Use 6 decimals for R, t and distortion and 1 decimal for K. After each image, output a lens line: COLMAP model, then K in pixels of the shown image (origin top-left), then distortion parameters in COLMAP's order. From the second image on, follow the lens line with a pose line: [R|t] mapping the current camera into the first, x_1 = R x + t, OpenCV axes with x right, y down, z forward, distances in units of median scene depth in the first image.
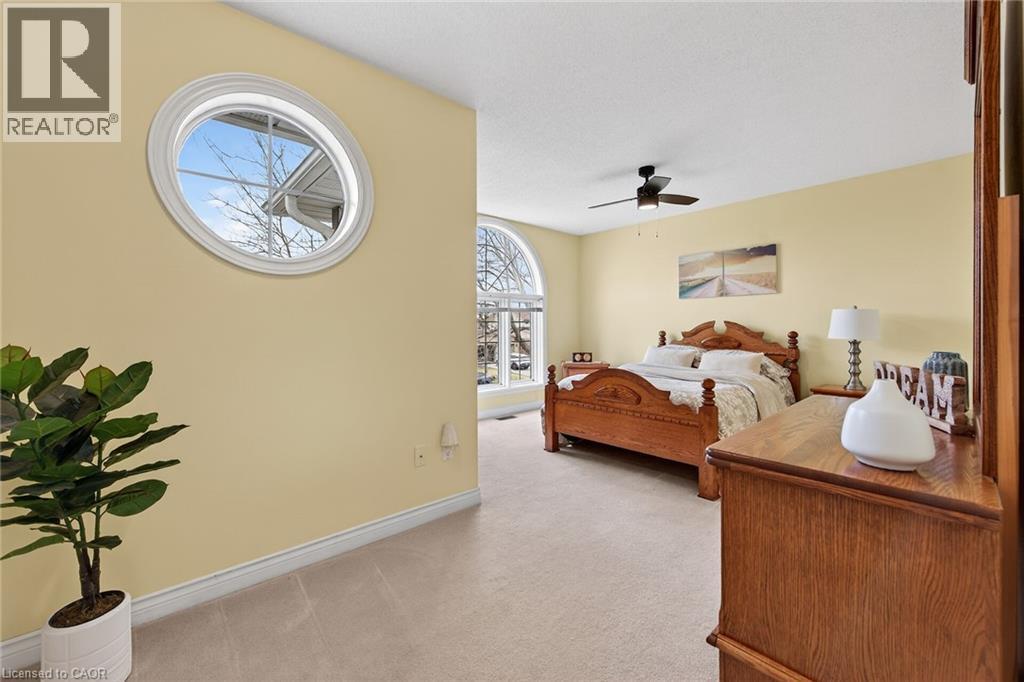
lens RADIAL K [[404.6, 0, 508.7], [0, 404.6, 326.0], [0, 0, 1]] dist [-0.001092, -0.000732]
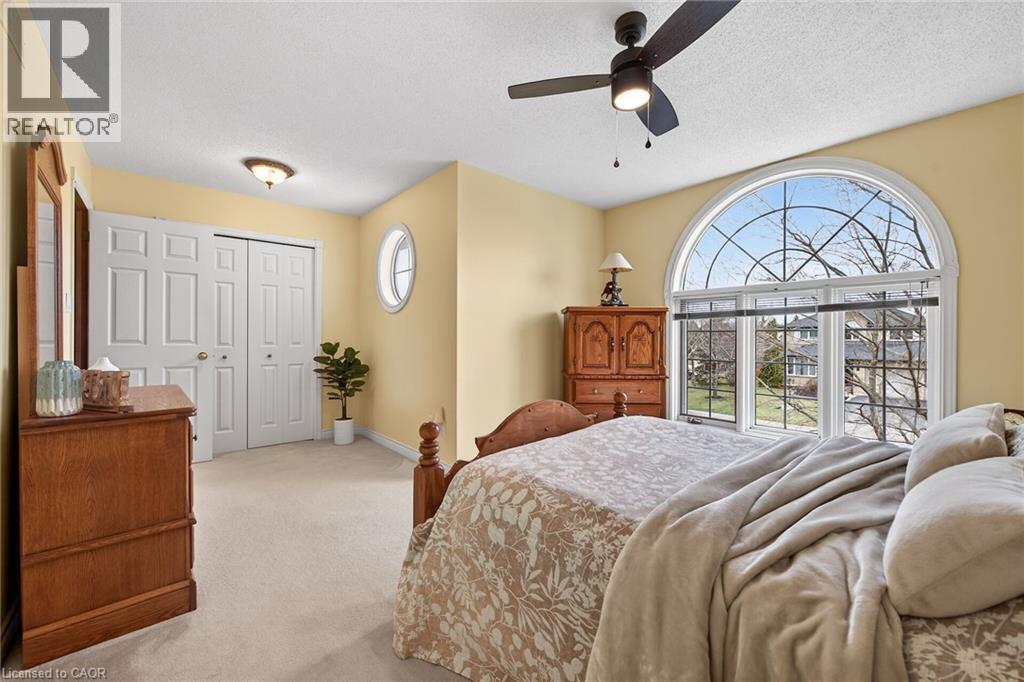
lens RADIAL K [[408.5, 0, 515.3], [0, 408.5, 337.4], [0, 0, 1]] dist [-0.000476, -0.000254]
pose [[0.018807, 0.000969, -0.999823, 0.716415], [-0.001320, 0.999999, 0.000944, 0.000213], [0.999822, 0.001302, 0.018809, 0.708263]]
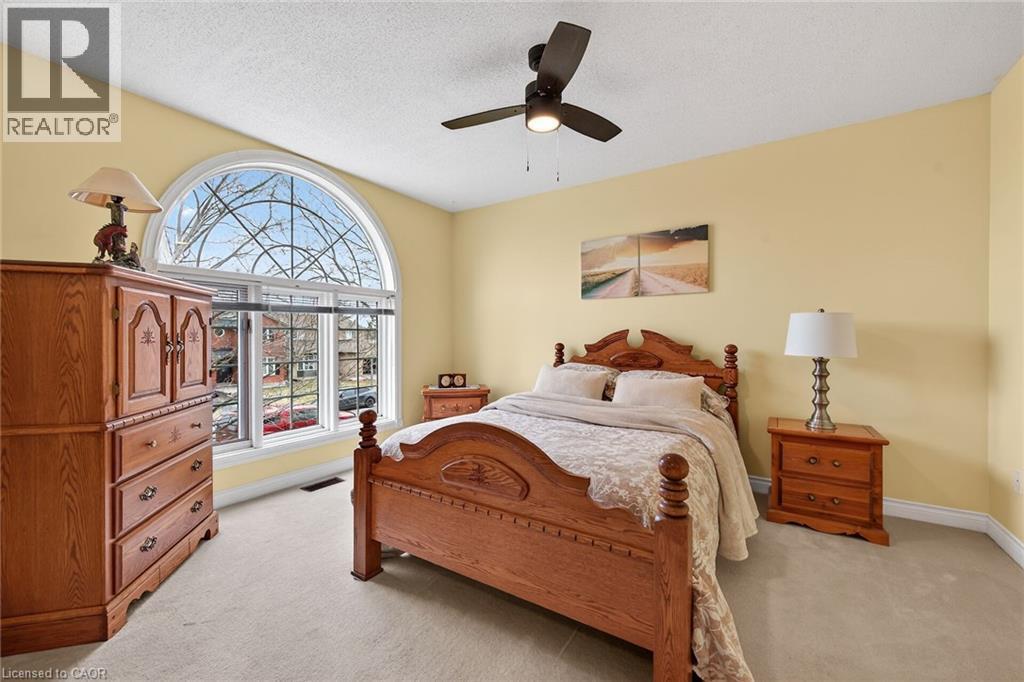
lens RADIAL K [[408.5, 0, 515.3], [0, 408.5, 337.4], [0, 0, 1]] dist [-0.000476, -0.000254]
pose [[0.962737, 0.002738, 0.270425, 0.126332], [-0.003382, 0.999992, 0.001914, 0.000525], [-0.270418, -0.002757, 0.962739, 0.380133]]
